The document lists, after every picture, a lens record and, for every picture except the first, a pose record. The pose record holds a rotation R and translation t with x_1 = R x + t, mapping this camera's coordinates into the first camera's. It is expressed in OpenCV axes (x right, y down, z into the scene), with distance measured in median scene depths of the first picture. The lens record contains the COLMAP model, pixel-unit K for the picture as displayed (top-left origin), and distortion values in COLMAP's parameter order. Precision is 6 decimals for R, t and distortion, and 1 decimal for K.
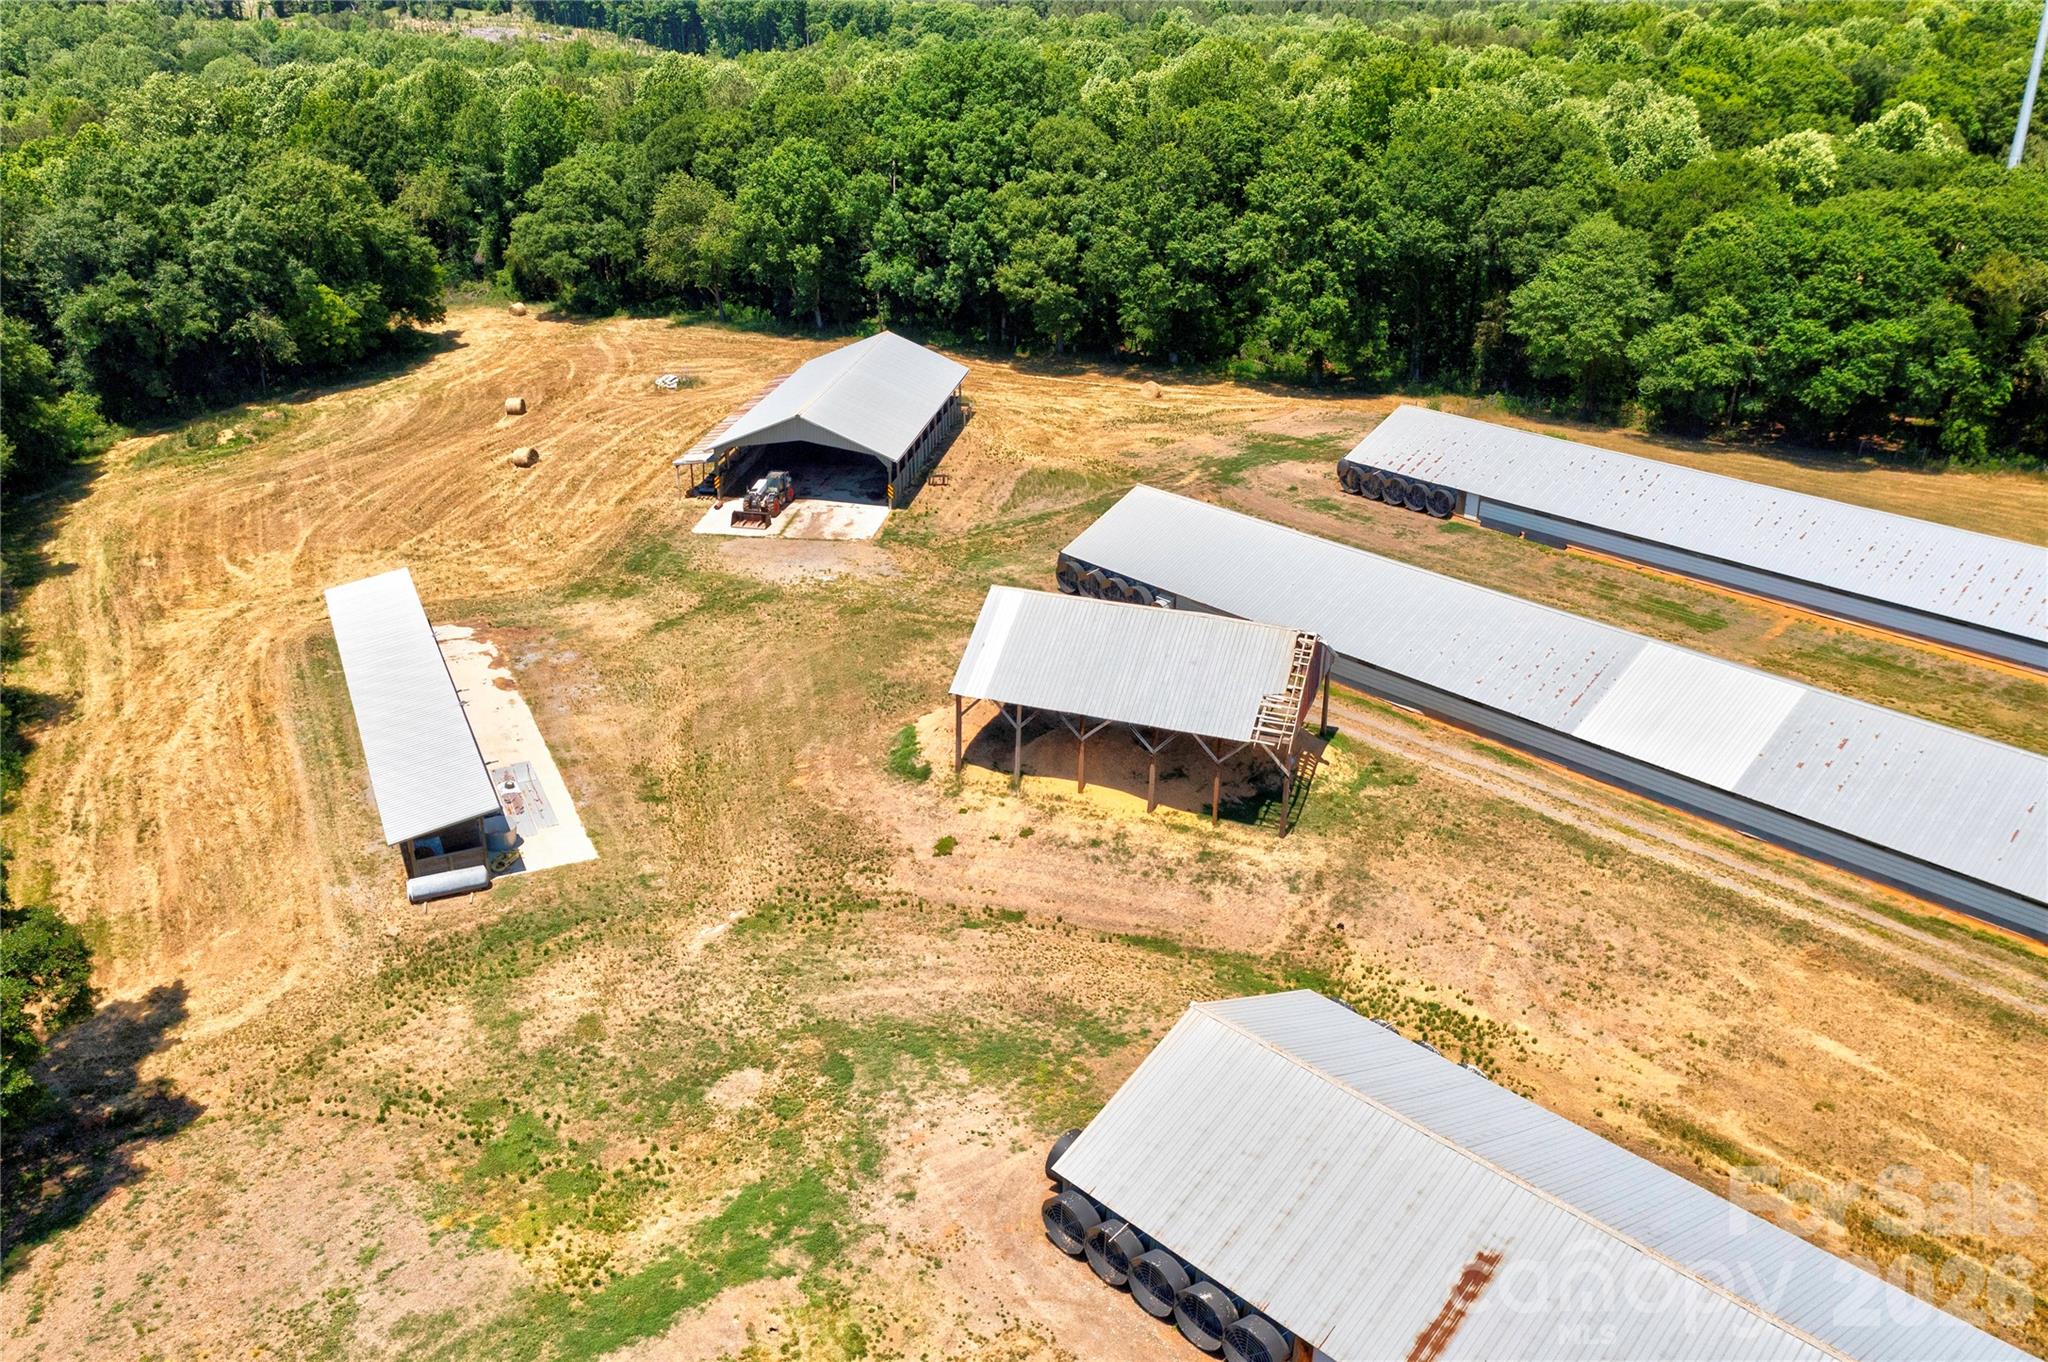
lens RADIAL K [[1661.7, 0, 1024.0], [0, 1661.7, 681.0], [0, 0, 1]] dist [-0.010209, 0.105430]
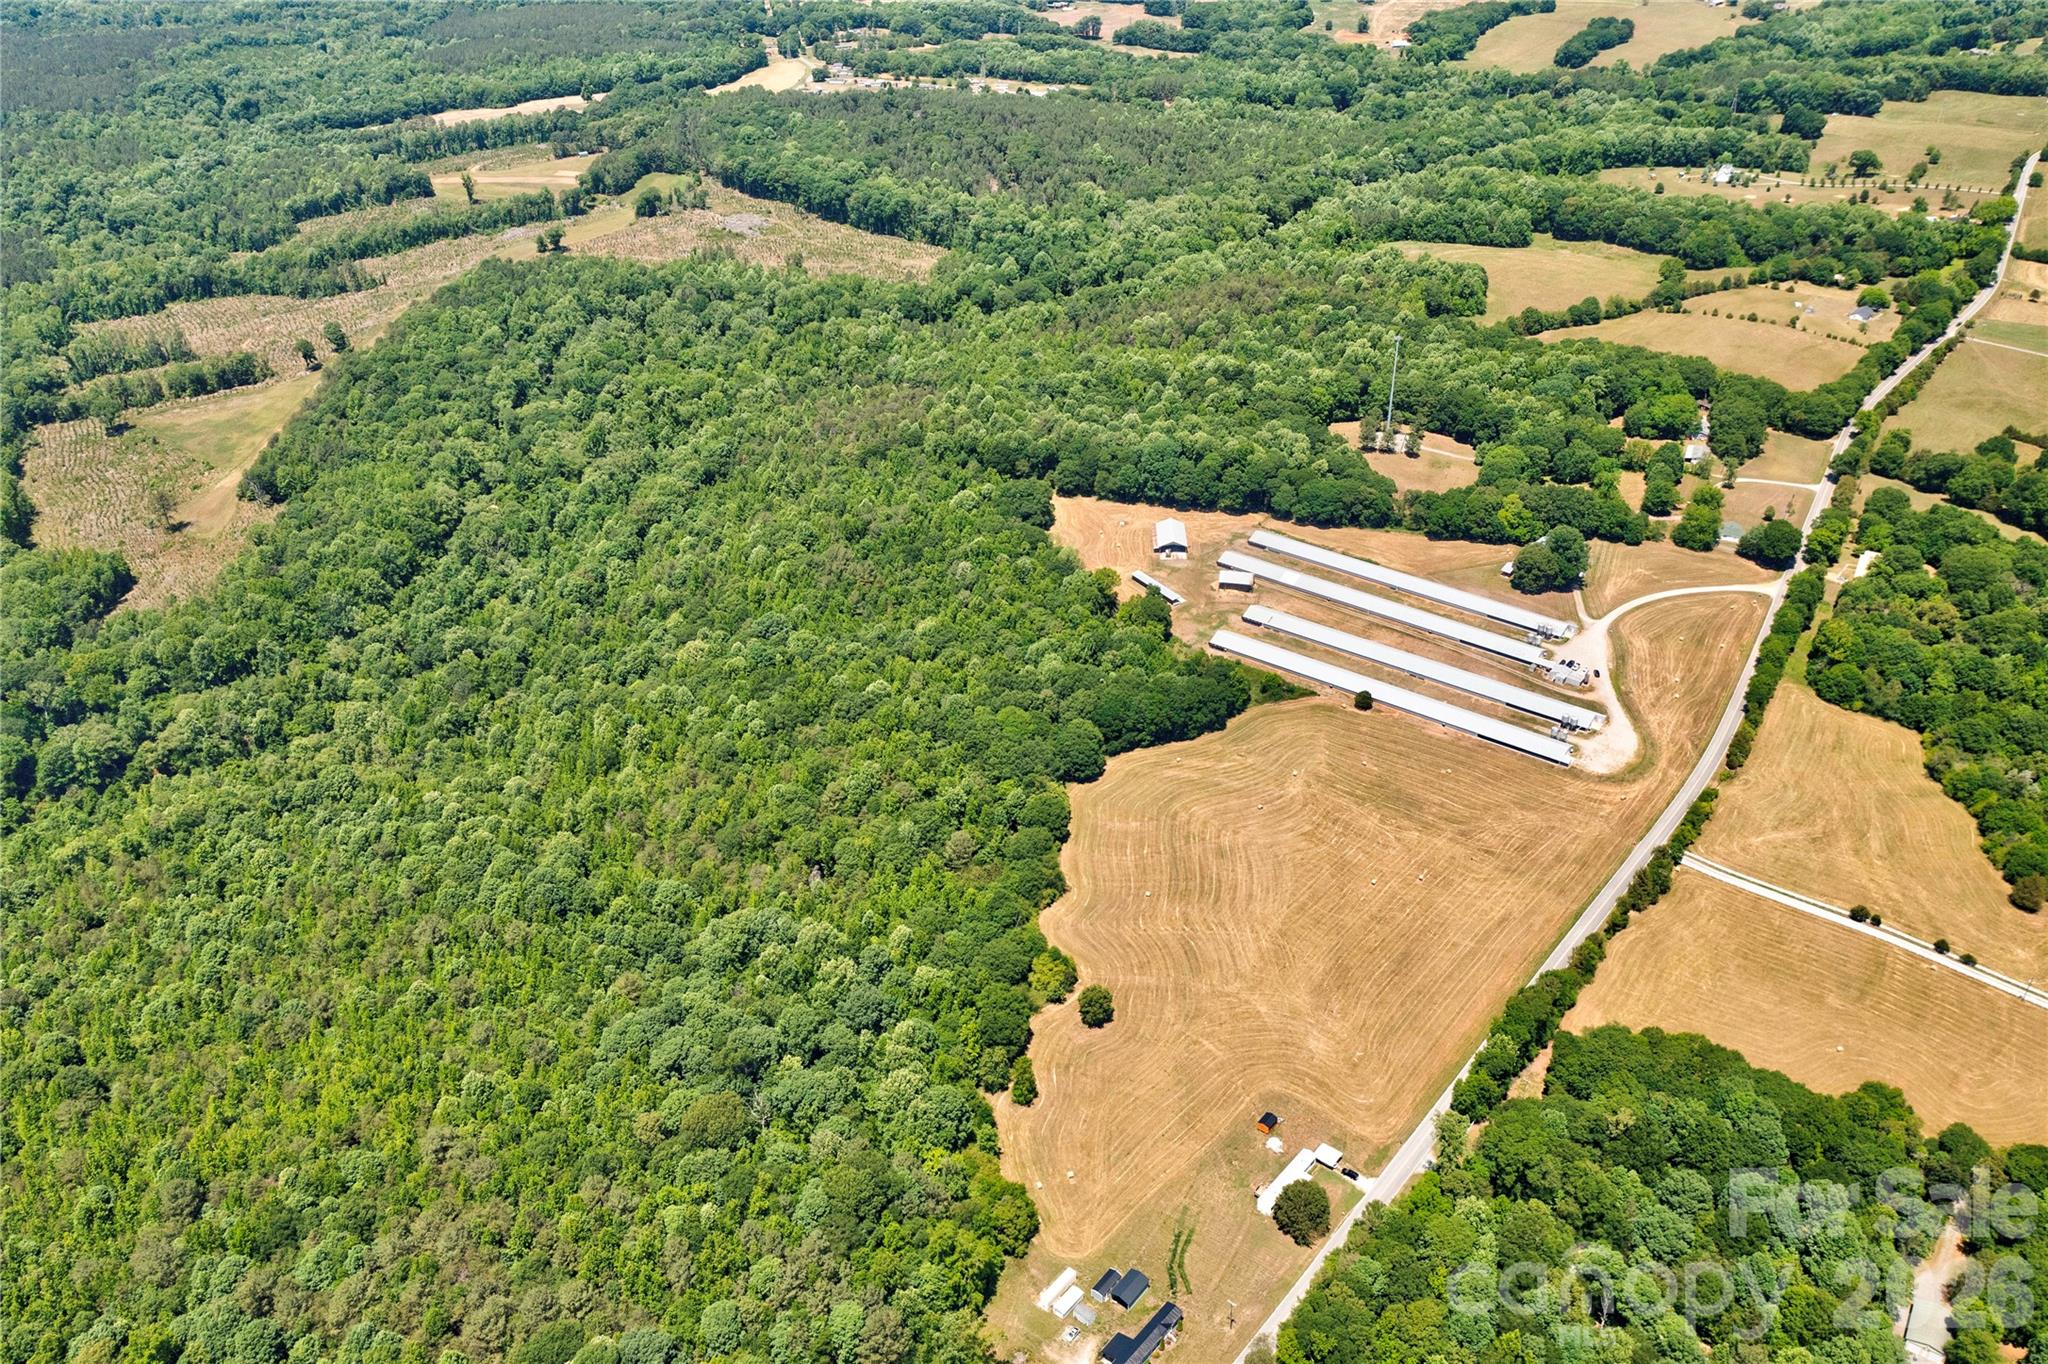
lens RADIAL K [[1661.7, 0, 1024.0], [0, 1661.7, 682.0], [0, 0, 1]] dist [-0.010209, 0.105430]
pose [[0.989826, -0.084887, 0.114189, -1.241430], [0.071610, 0.990696, 0.115733, -0.329423], [-0.122951, -0.106378, 0.986695, -4.555120]]
